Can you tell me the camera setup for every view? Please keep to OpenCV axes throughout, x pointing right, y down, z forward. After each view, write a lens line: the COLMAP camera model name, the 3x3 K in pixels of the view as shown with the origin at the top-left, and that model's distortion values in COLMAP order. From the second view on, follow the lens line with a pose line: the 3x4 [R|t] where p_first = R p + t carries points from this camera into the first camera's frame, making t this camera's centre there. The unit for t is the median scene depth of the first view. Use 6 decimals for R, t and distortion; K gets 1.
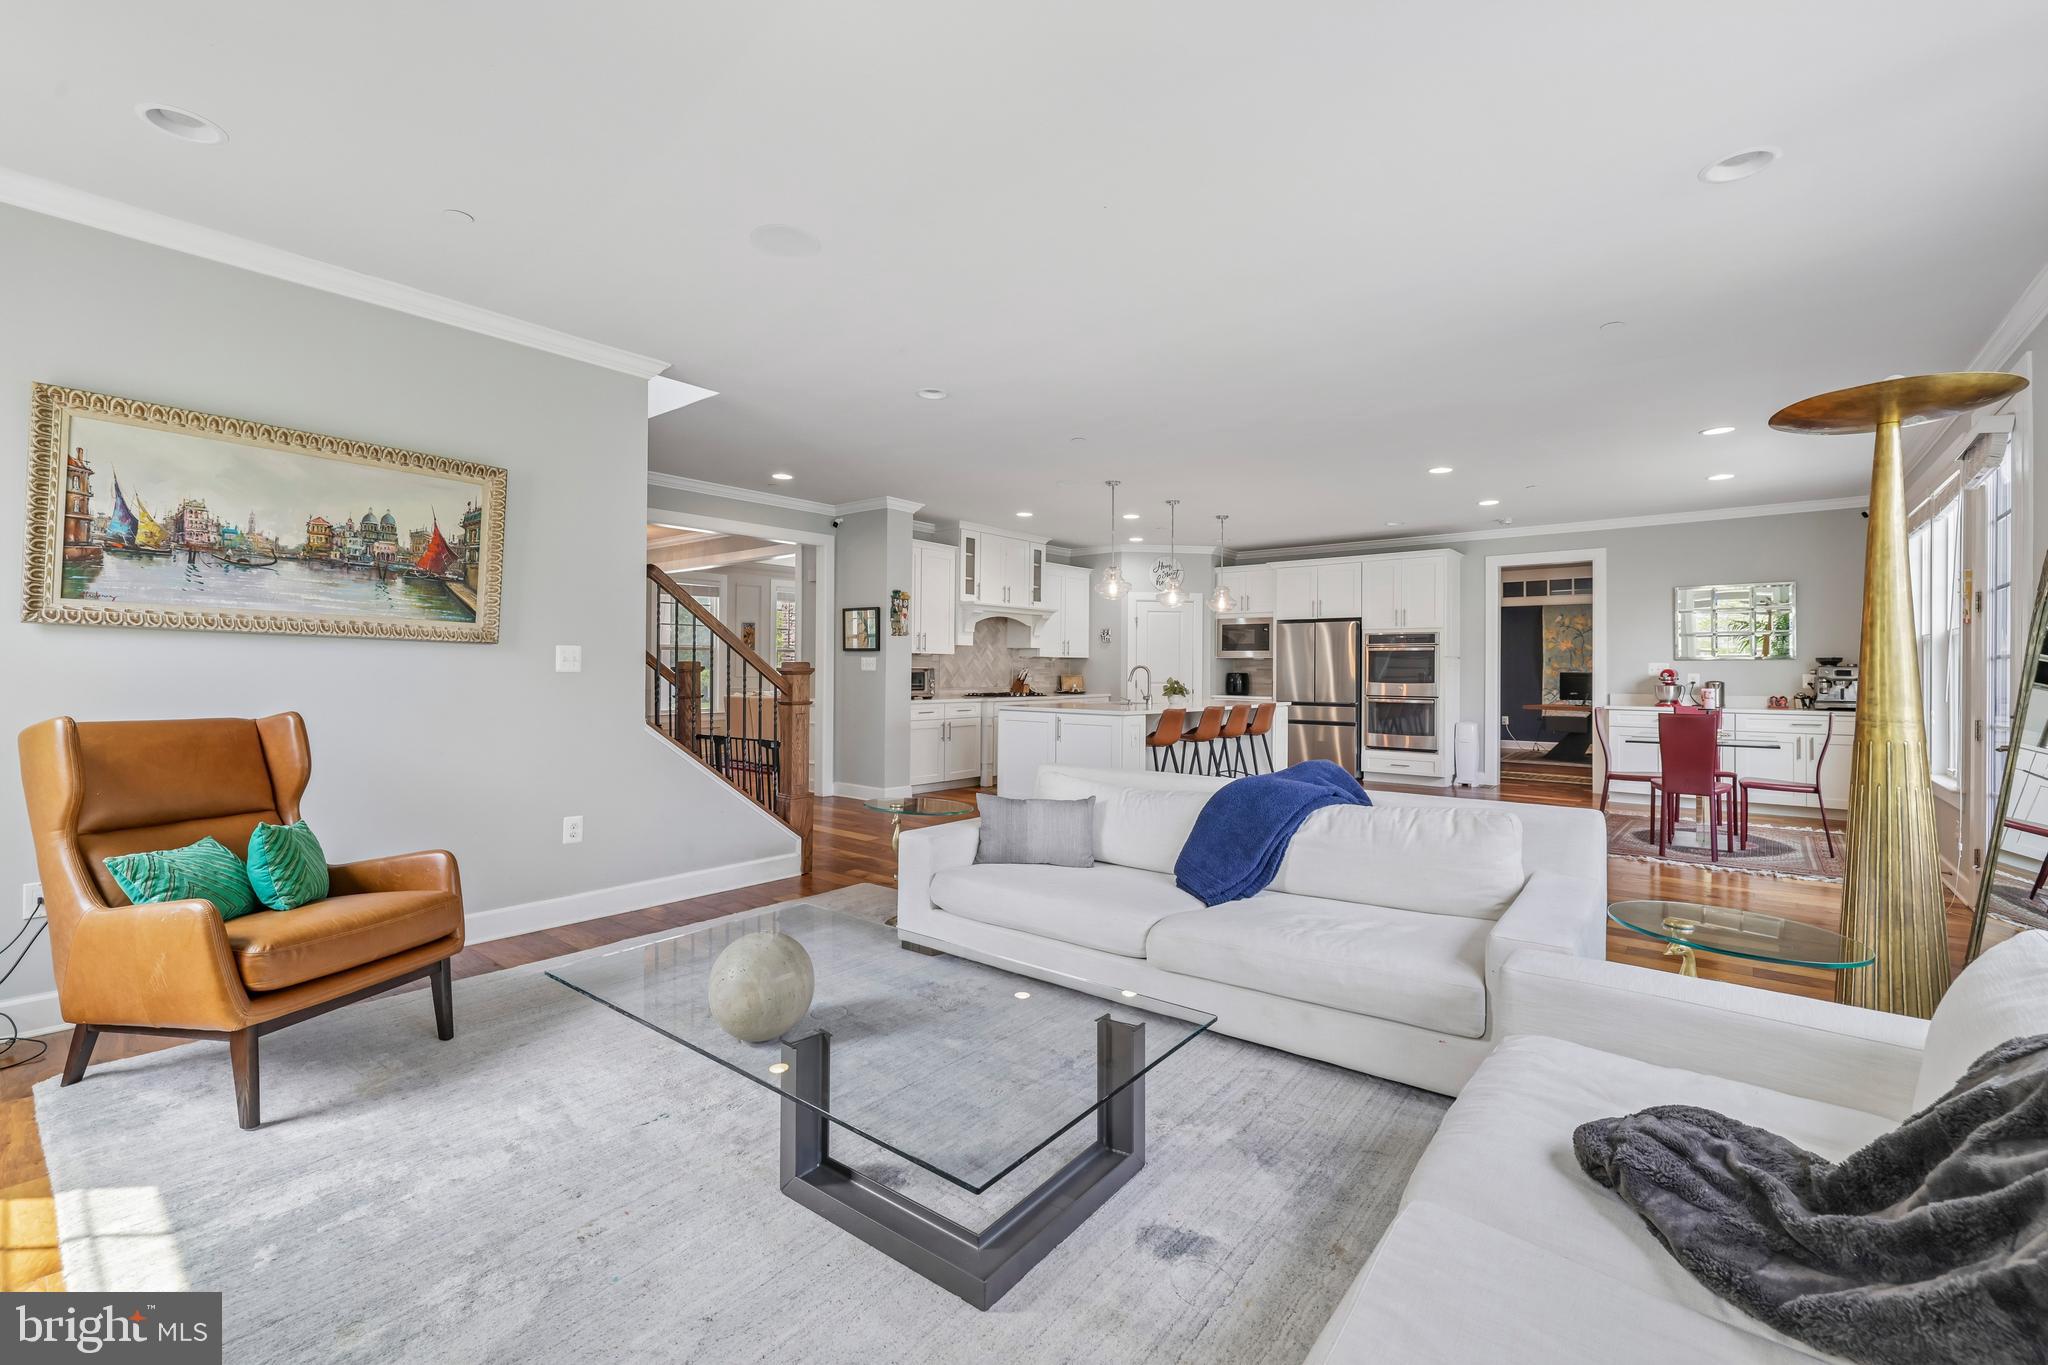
lens RADIAL K [[878.8, 0, 996.9], [0, 878.8, 658.6], [0, 0, 1]] dist [-0.000297, -0.000069]
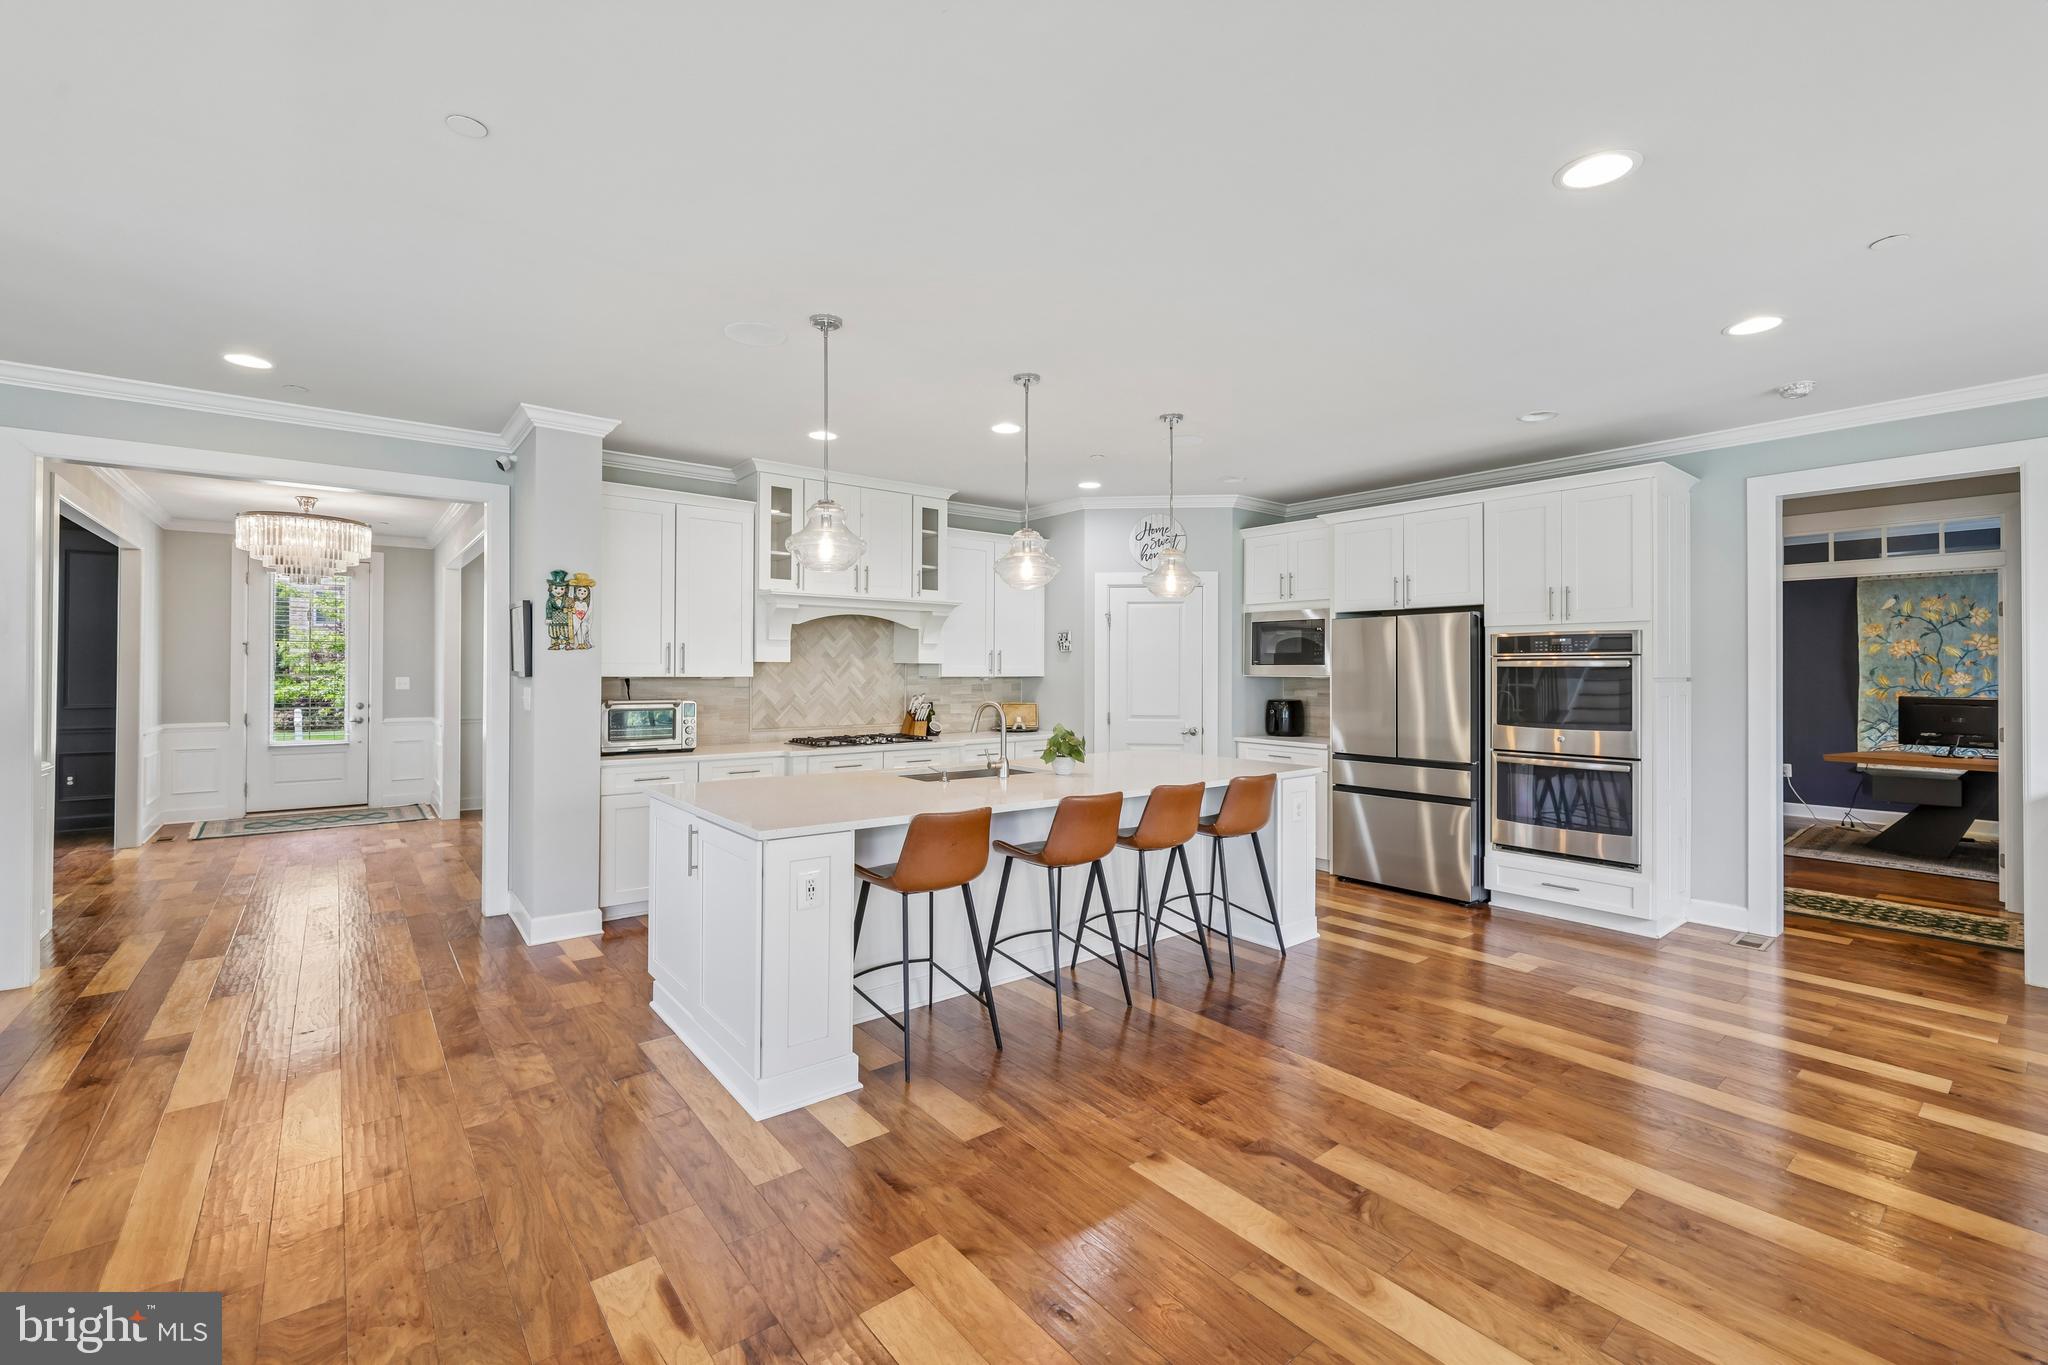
lens RADIAL K [[855.0, 0, 1014.5], [0, 855.0, 669.1], [0, 0, 1]] dist [-0.000952, -0.000142]
pose [[0.978714, -0.003693, -0.205195, 0.236878], [0.005753, 0.999939, 0.009443, -0.013820], [0.205148, -0.010422, 0.978675, 0.420174]]
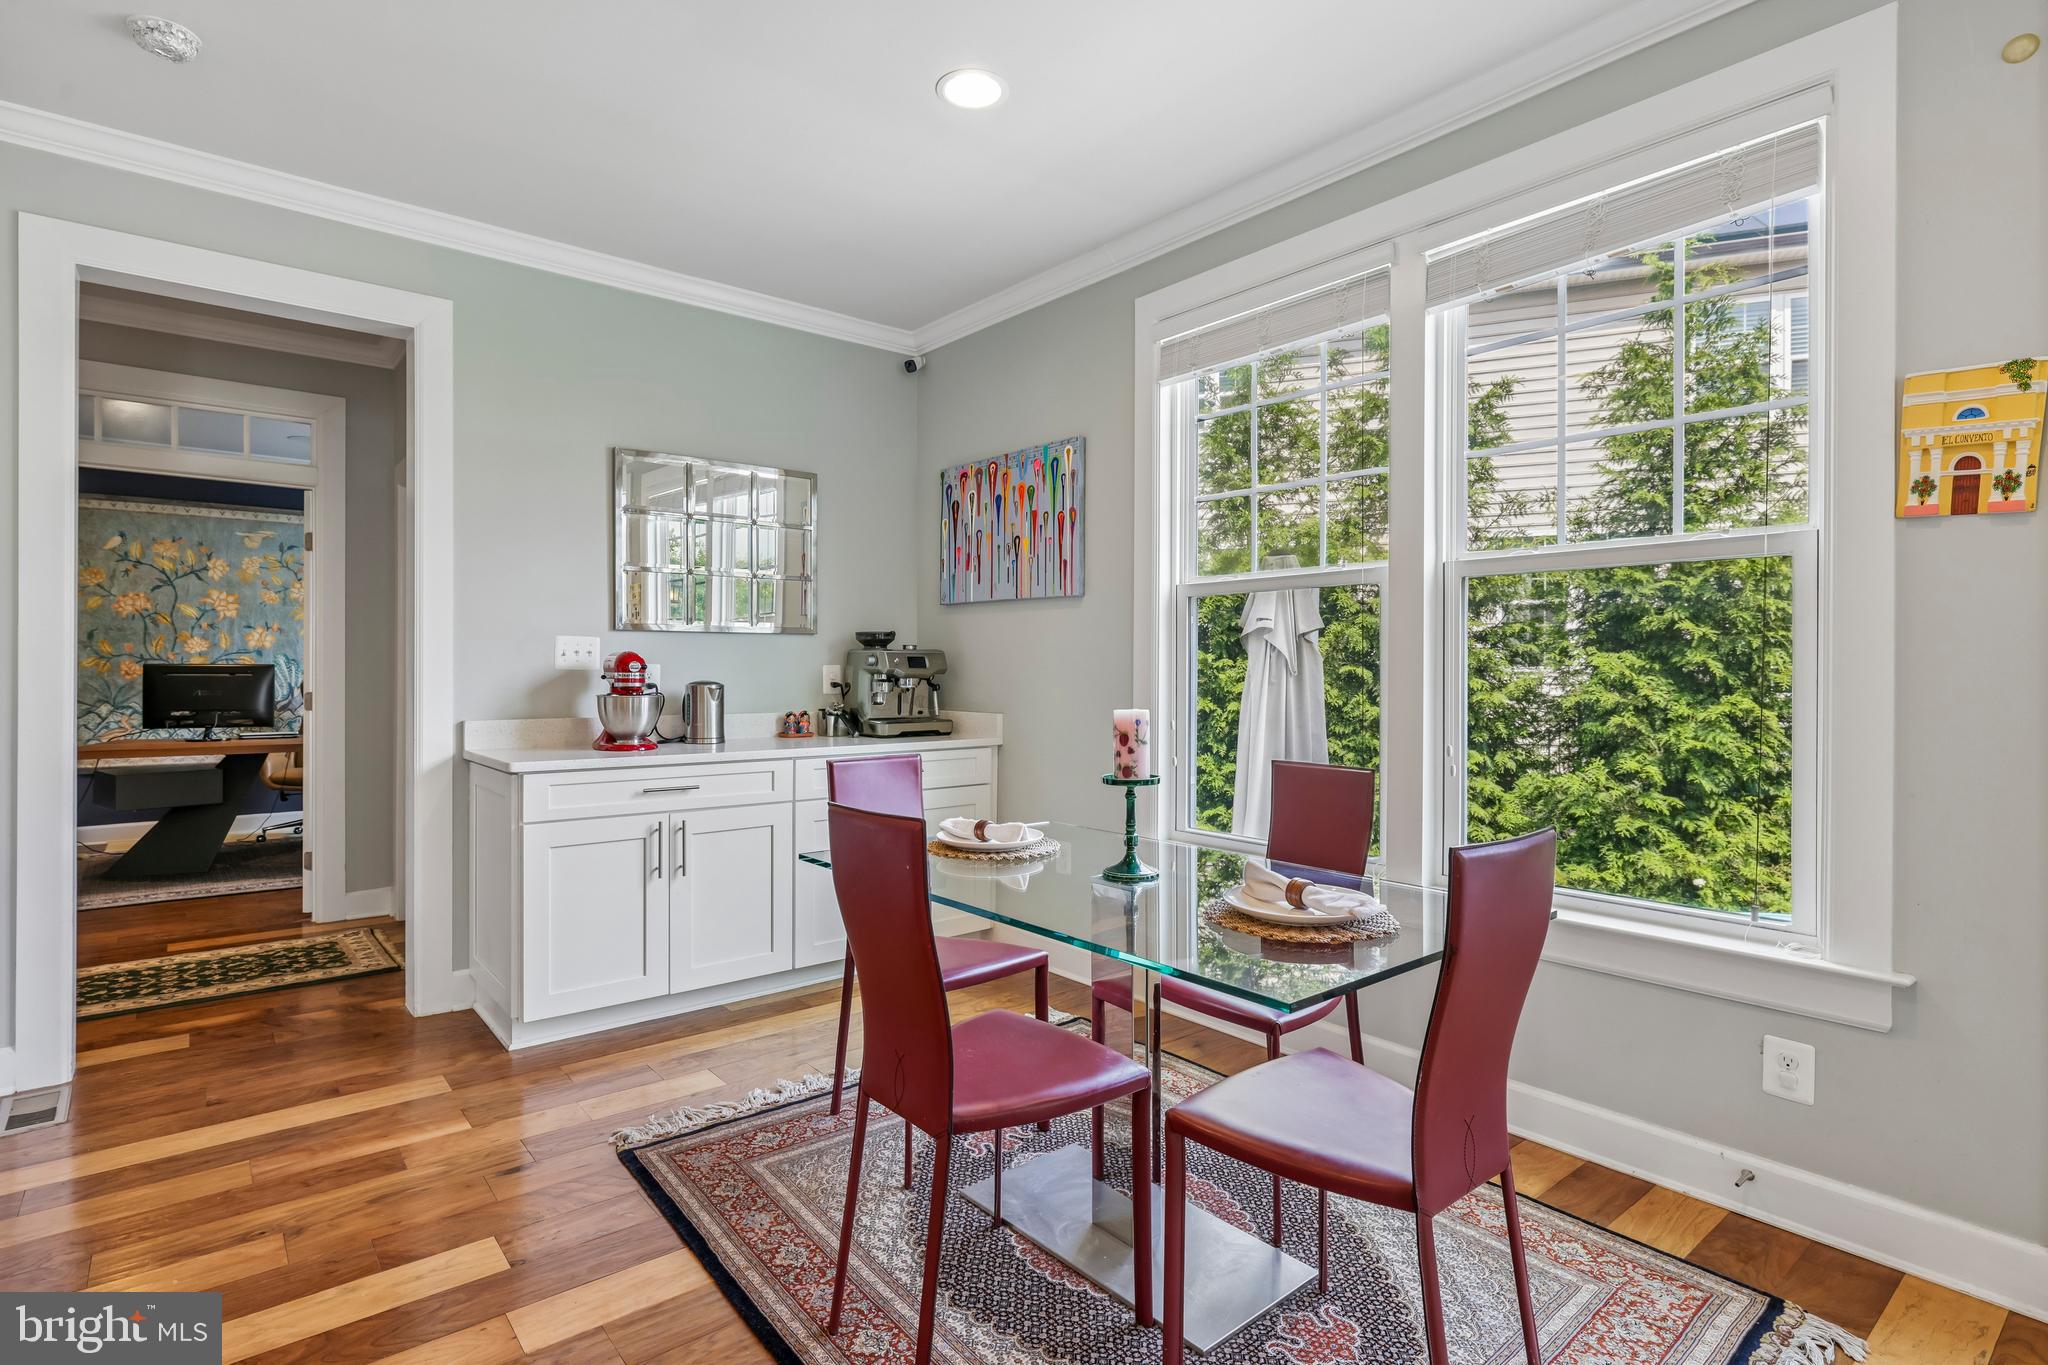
lens RADIAL K [[1004.8, 0, 993.6], [0, 1004.8, 672.3], [0, 0, 1]] dist [0.002276, 0.000707]
pose [[0.193496, -0.004822, 0.981089, 0.309814], [-0.014587, 0.999863, 0.007791, 0.012568], [-0.980993, -0.015818, 0.193399, 0.640214]]
